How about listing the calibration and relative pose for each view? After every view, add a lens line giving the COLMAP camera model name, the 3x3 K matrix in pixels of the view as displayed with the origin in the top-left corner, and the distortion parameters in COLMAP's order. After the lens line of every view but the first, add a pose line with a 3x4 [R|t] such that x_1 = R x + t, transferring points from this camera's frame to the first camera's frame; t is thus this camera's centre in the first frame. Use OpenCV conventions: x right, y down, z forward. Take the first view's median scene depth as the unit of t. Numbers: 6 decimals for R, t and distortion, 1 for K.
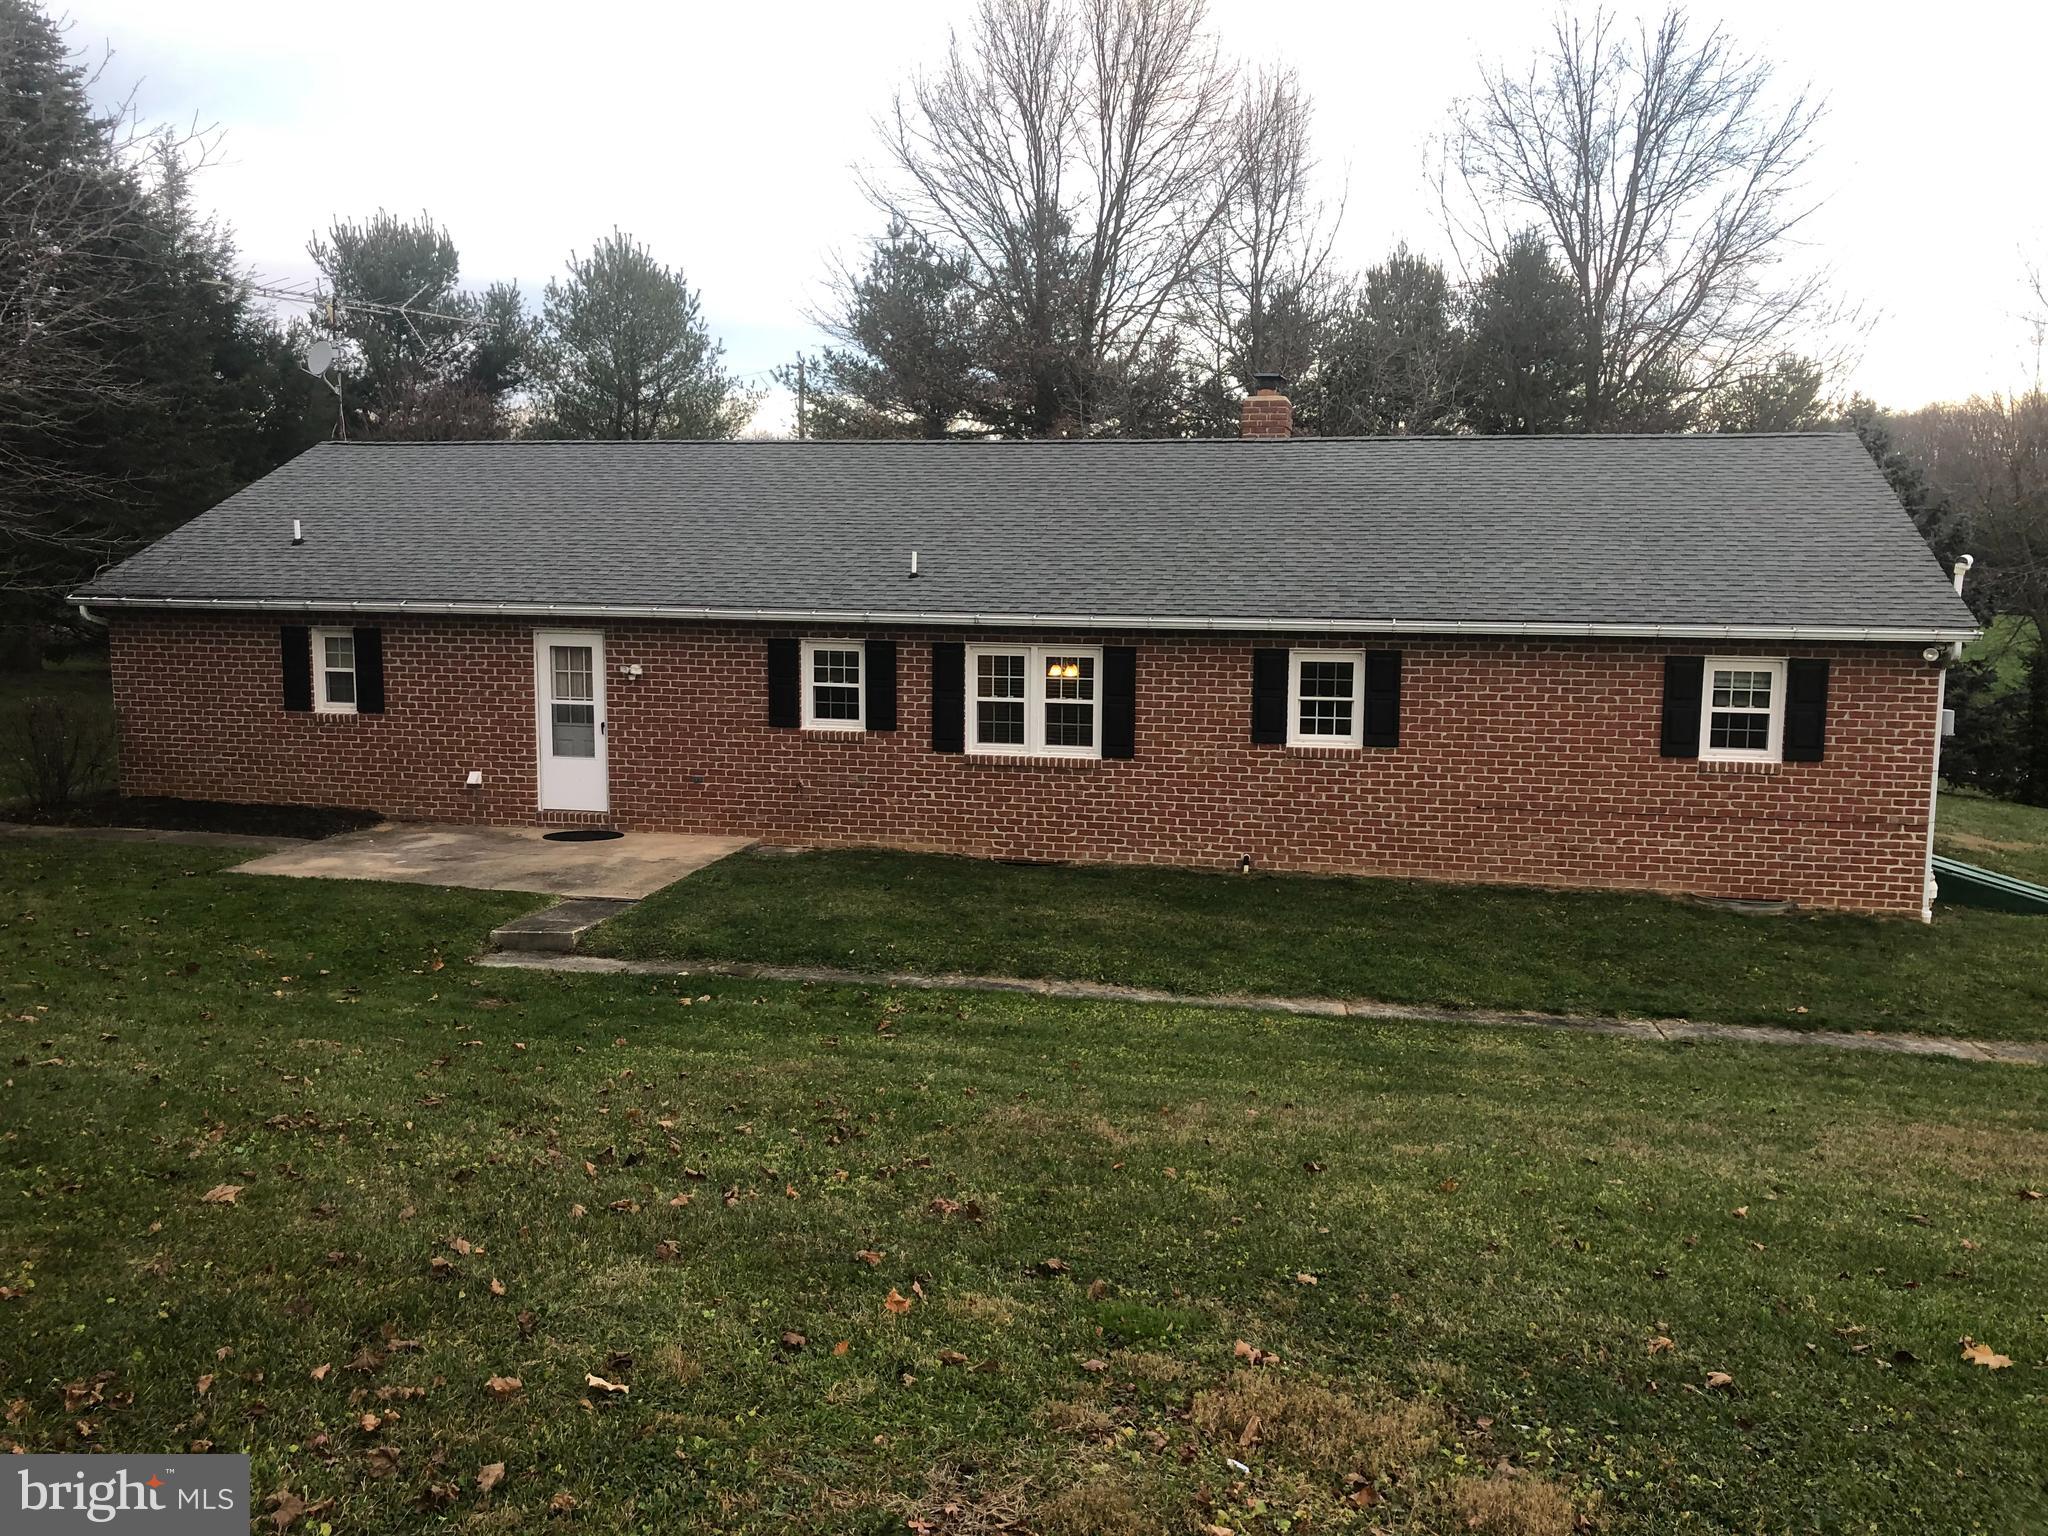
lens RADIAL K [[1709.4, 0, 1024.0], [0, 1709.4, 768.0], [0, 0, 1]] dist [0.010741, -0.003439]
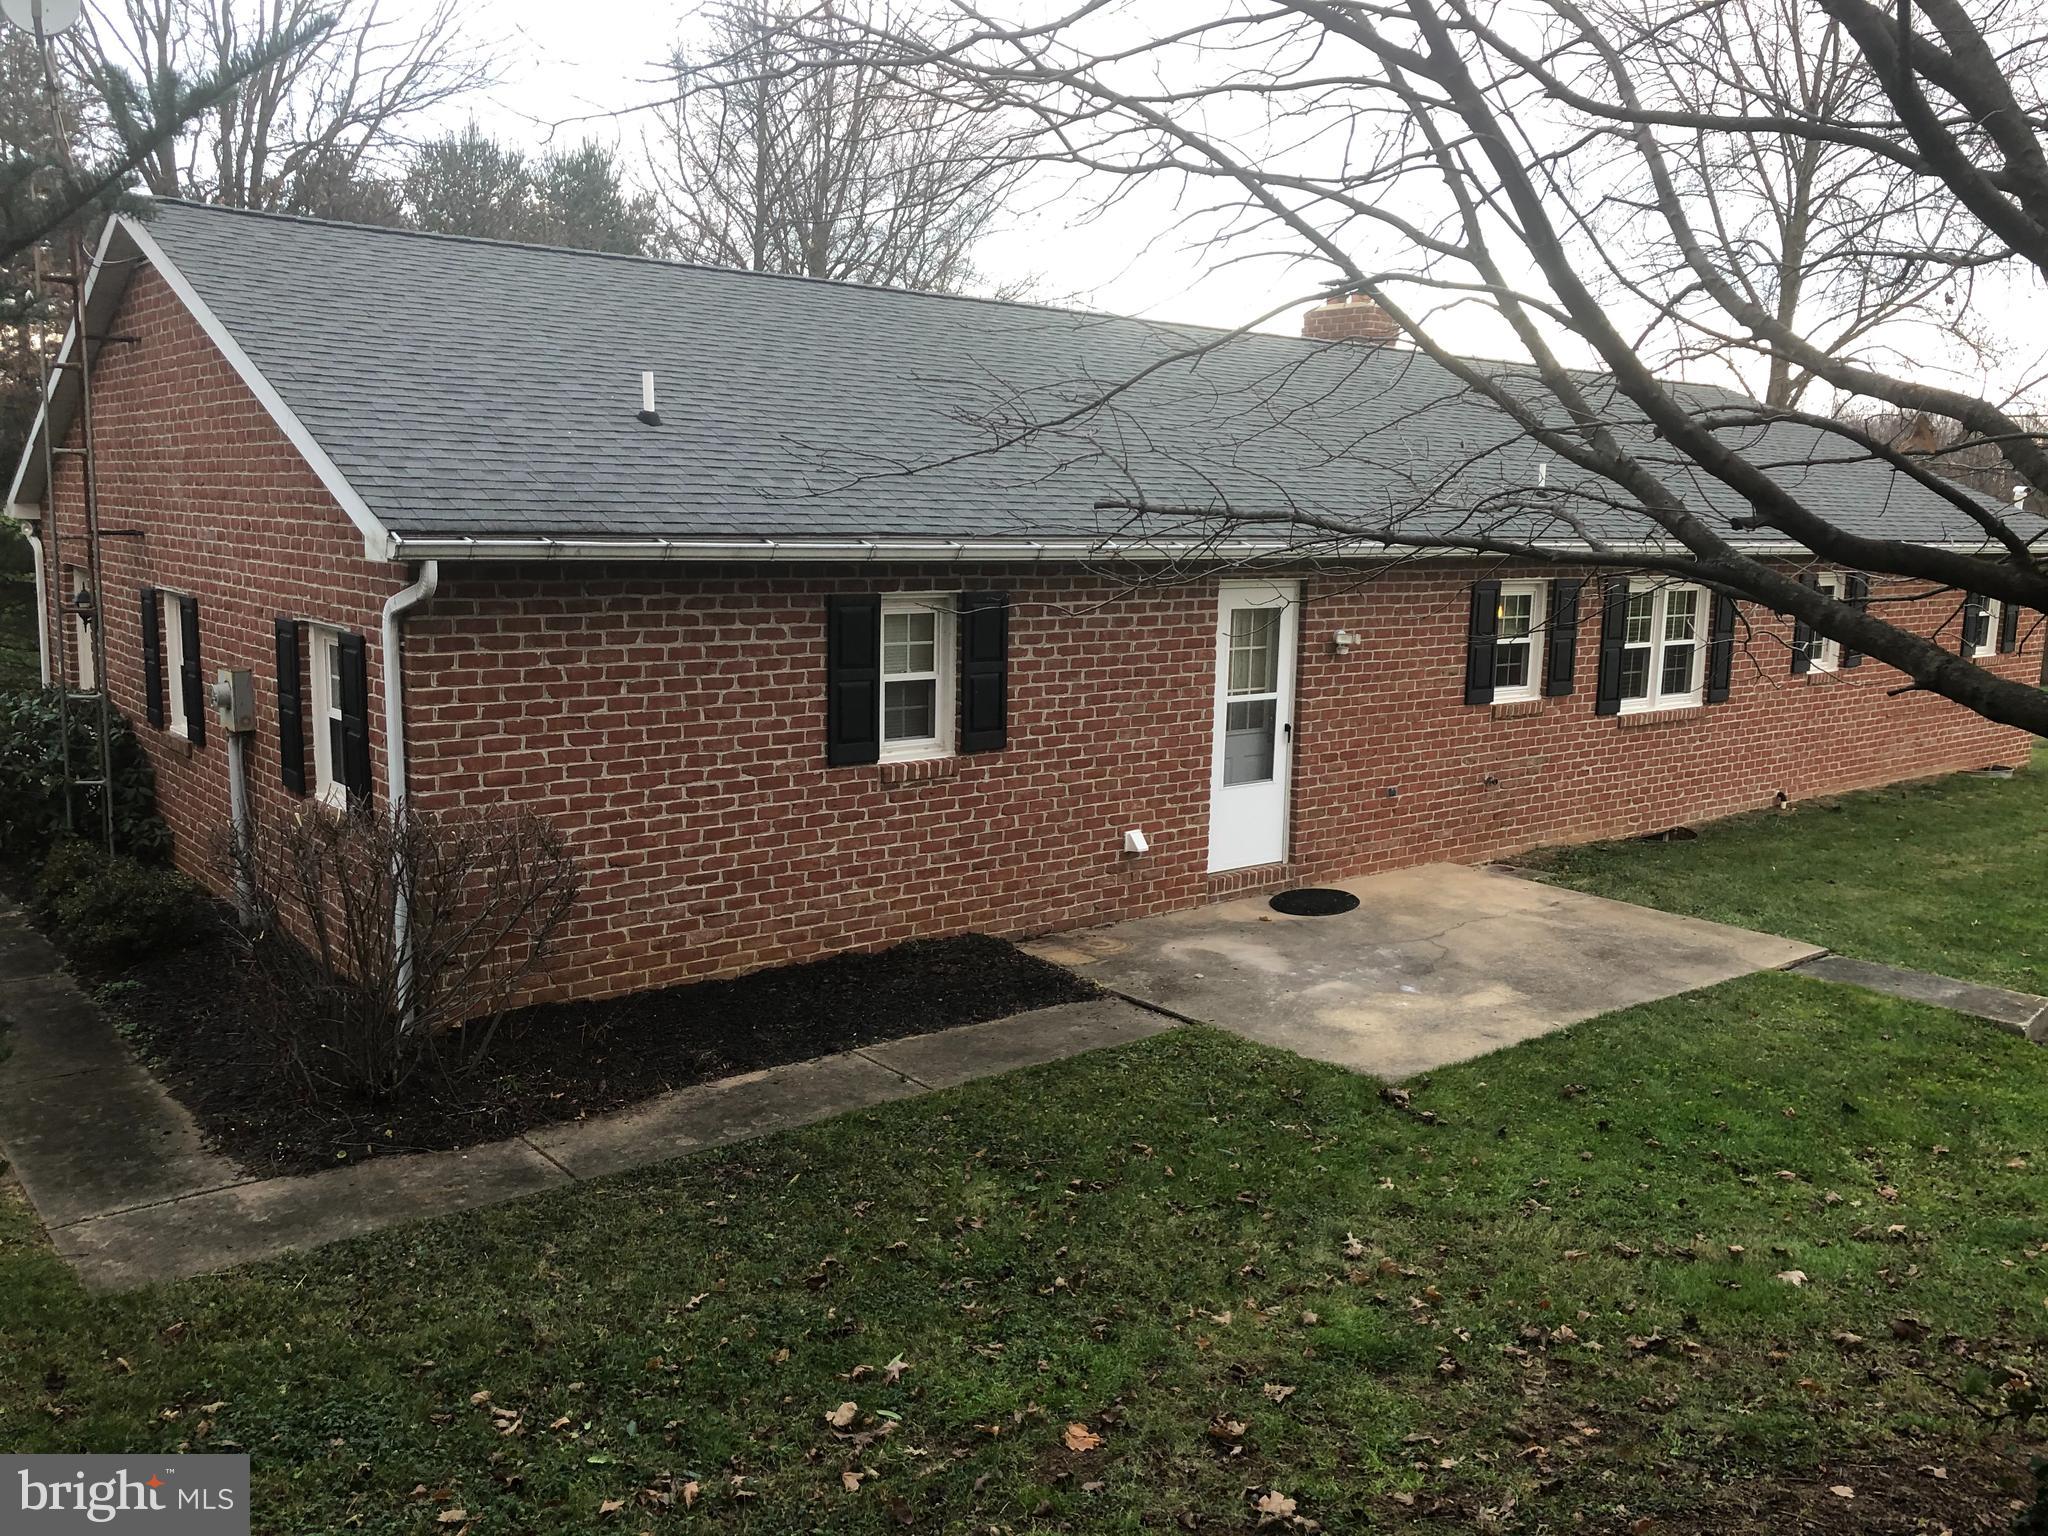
lens RADIAL K [[1709.4, 0, 1024.0], [0, 1709.4, 768.0], [0, 0, 1]] dist [0.010741, -0.003439]
pose [[0.584522, -0.115869, 0.803062, -0.815038], [0.091244, 0.992860, 0.076841, -0.067969], [-0.806231, 0.028360, 0.590920, 0.686784]]
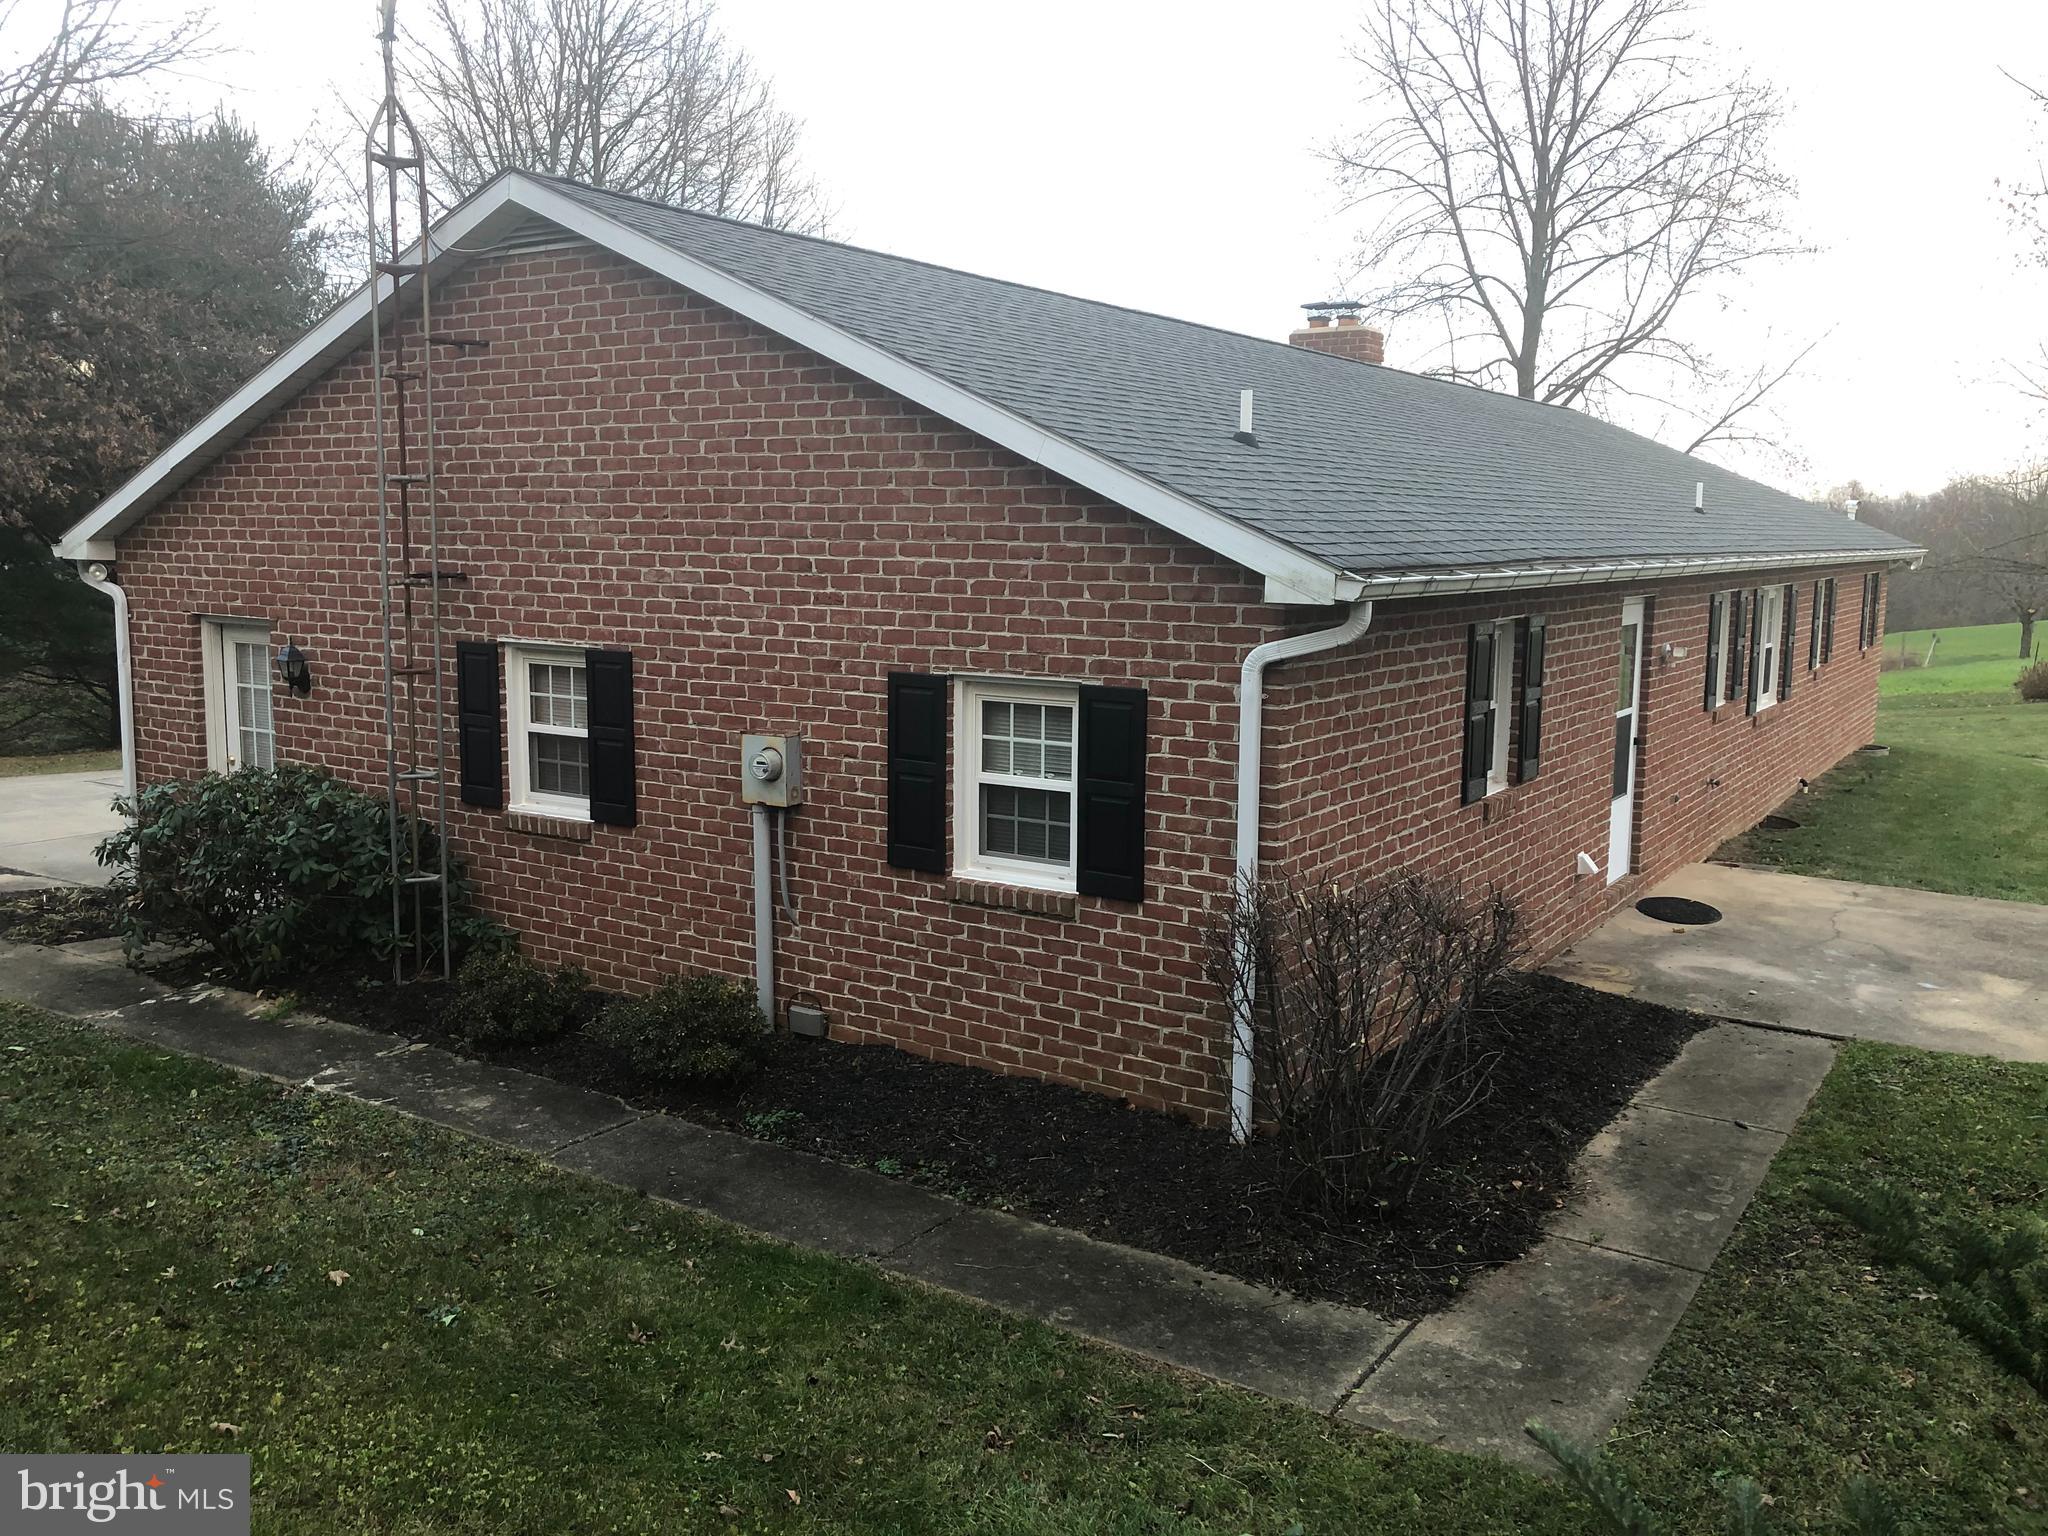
lens RADIAL K [[1709.4, 0, 1024.0], [0, 1709.4, 768.0], [0, 0, 1]] dist [0.010741, -0.003439]
pose [[0.322762, -0.132506, 0.937159, -0.930235], [0.119533, 0.987930, 0.098517, -0.107308], [-0.938902, 0.080224, 0.334705, 0.983322]]
